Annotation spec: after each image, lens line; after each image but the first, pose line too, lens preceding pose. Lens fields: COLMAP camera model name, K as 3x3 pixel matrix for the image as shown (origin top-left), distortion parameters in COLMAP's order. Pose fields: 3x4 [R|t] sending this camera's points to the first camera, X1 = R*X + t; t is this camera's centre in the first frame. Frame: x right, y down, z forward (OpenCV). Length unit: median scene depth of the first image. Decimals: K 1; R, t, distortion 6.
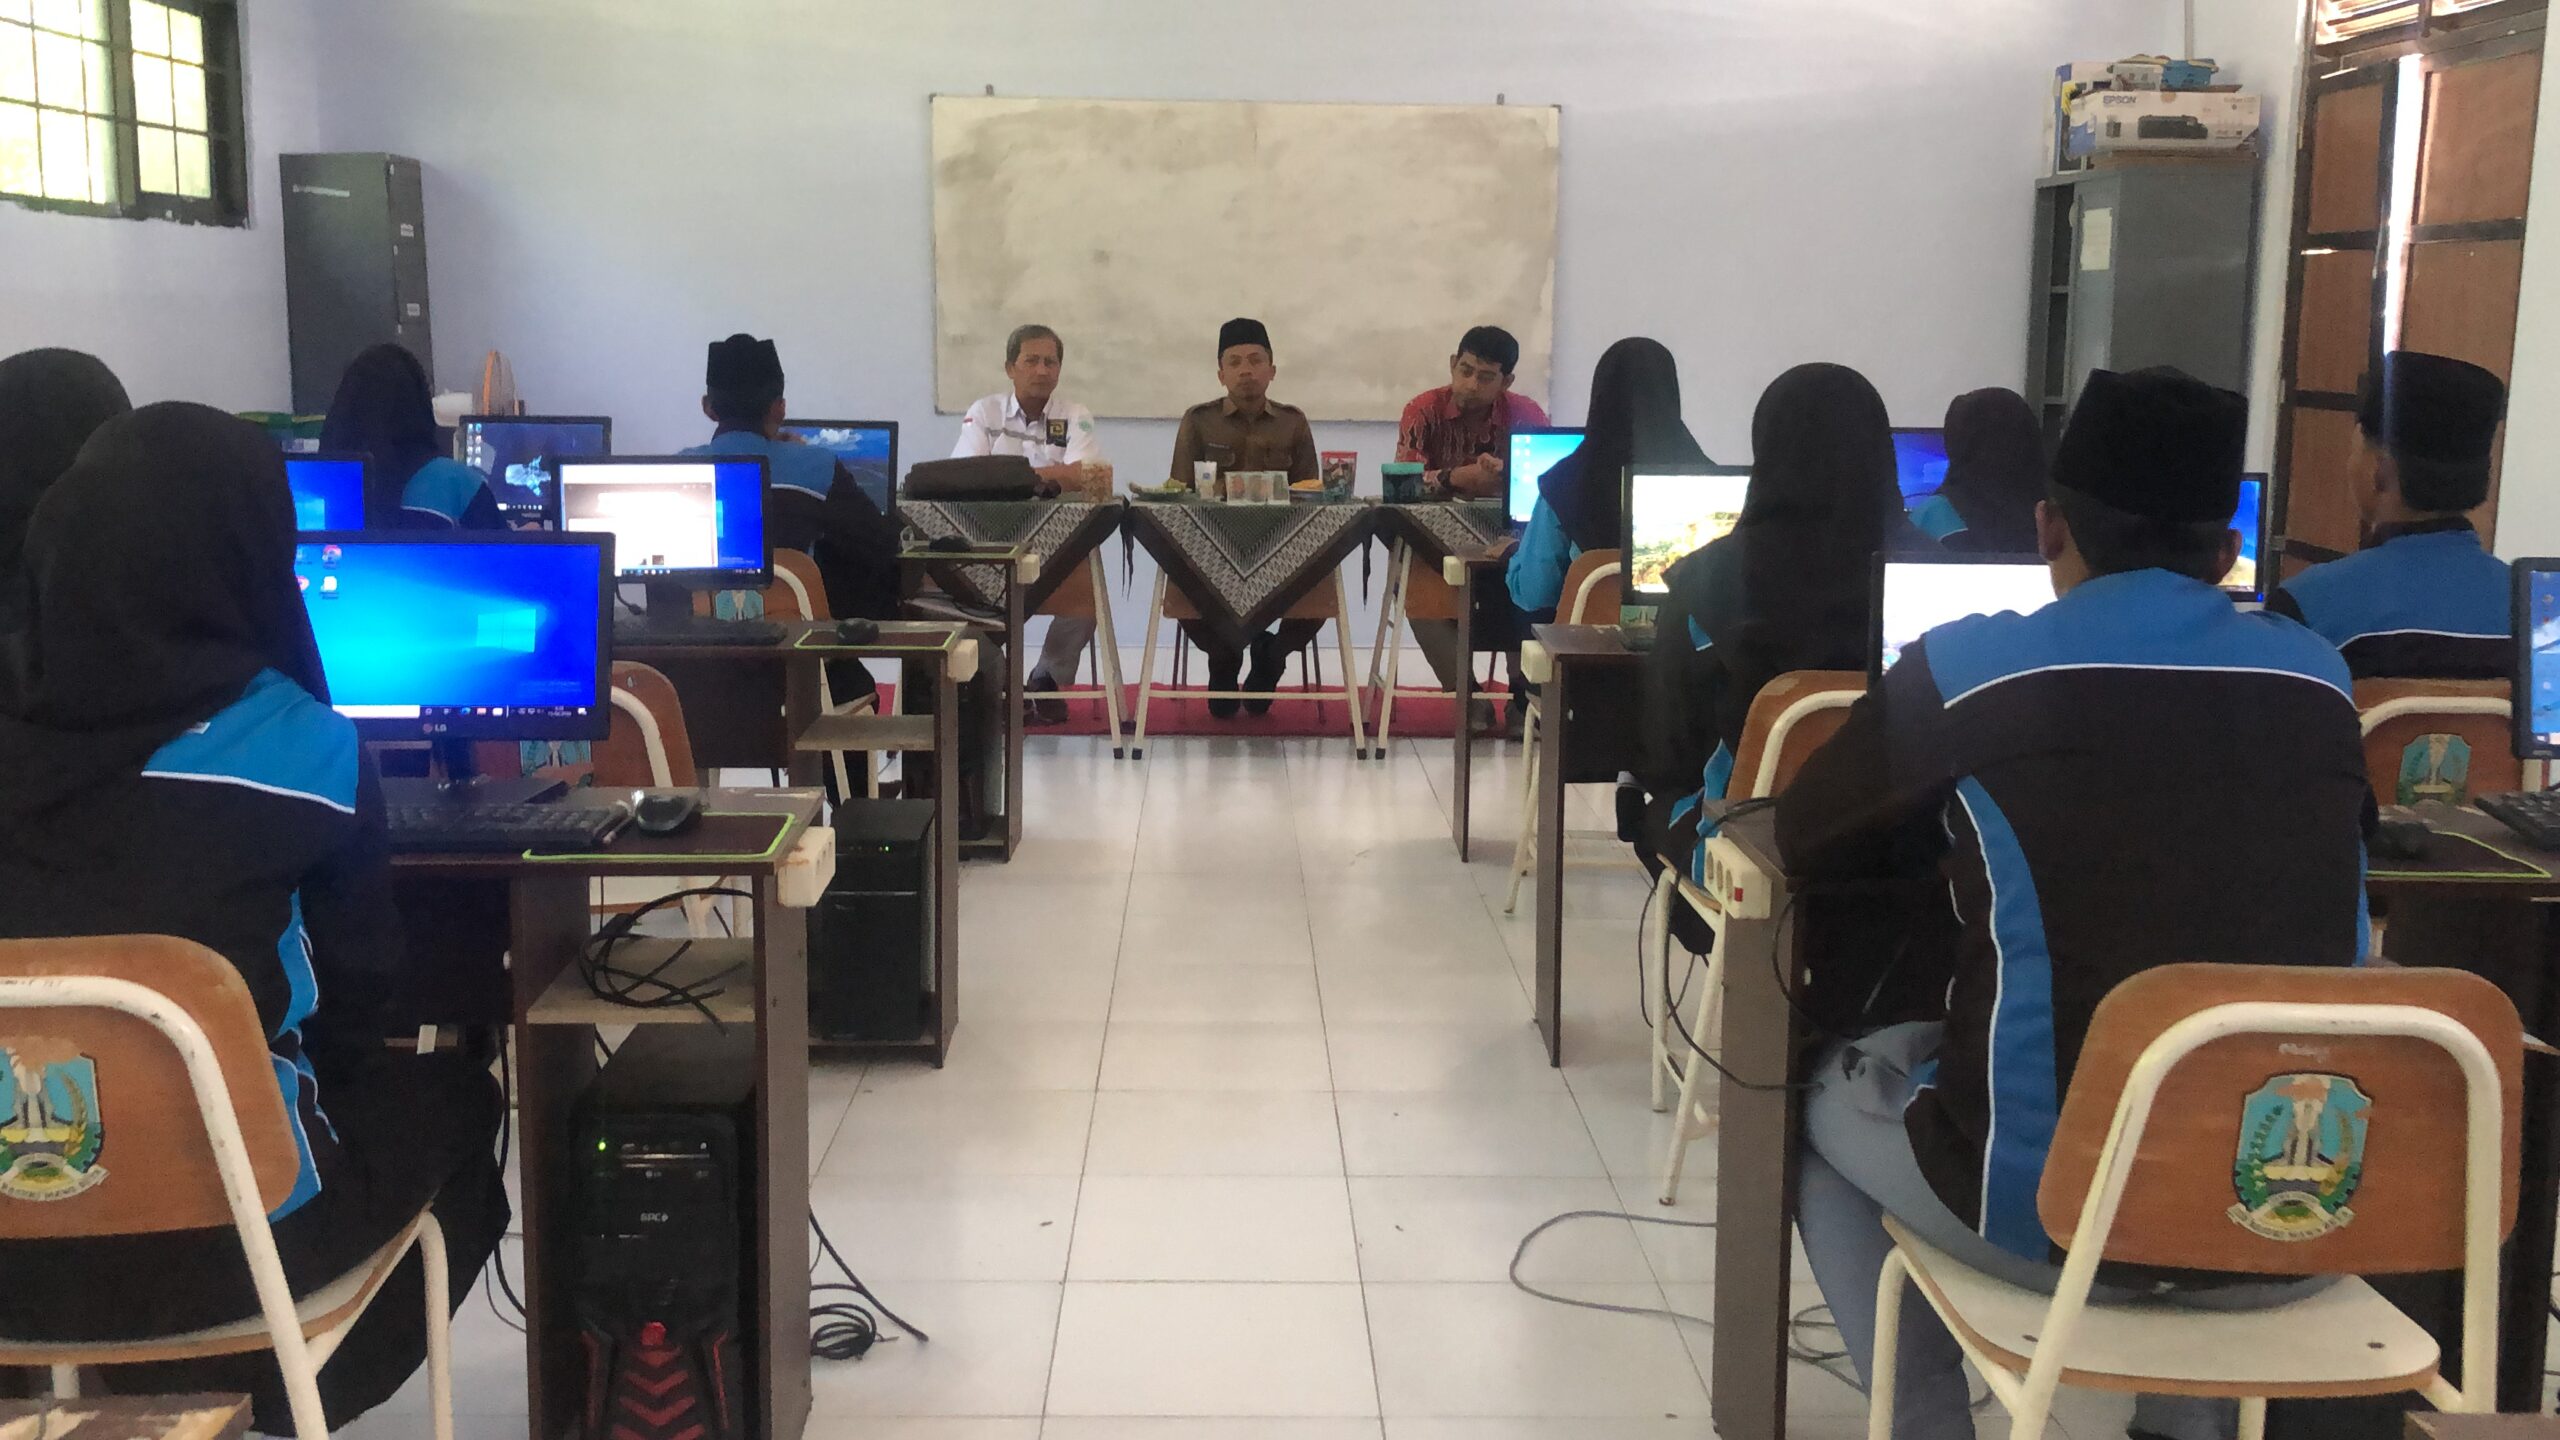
lens RADIAL K [[2450.9, 0, 1280.0], [0, 2450.9, 720.0], [0, 0, 1]] dist [0.001912, -0.002006]
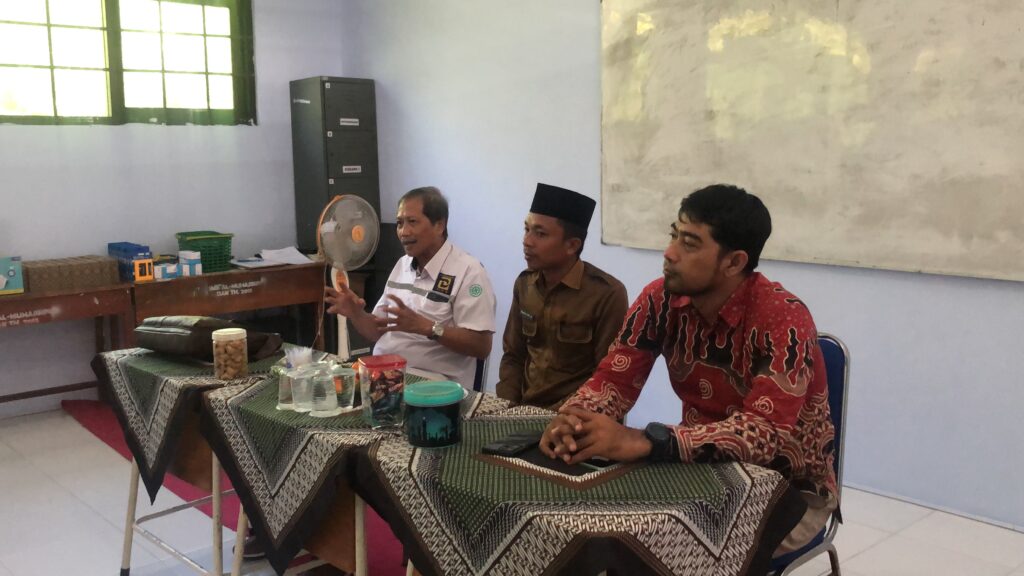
lens RADIAL K [[980.4, 0, 512.0], [0, 980.4, 288.0], [0, 0, 1]] dist [0.001912, -0.002006]
pose [[0.630844, 0.082981, -0.771459, 0.258515], [-0.107419, 0.994031, 0.019082, -0.121601], [0.768438, 0.070831, 0.635992, 0.724441]]
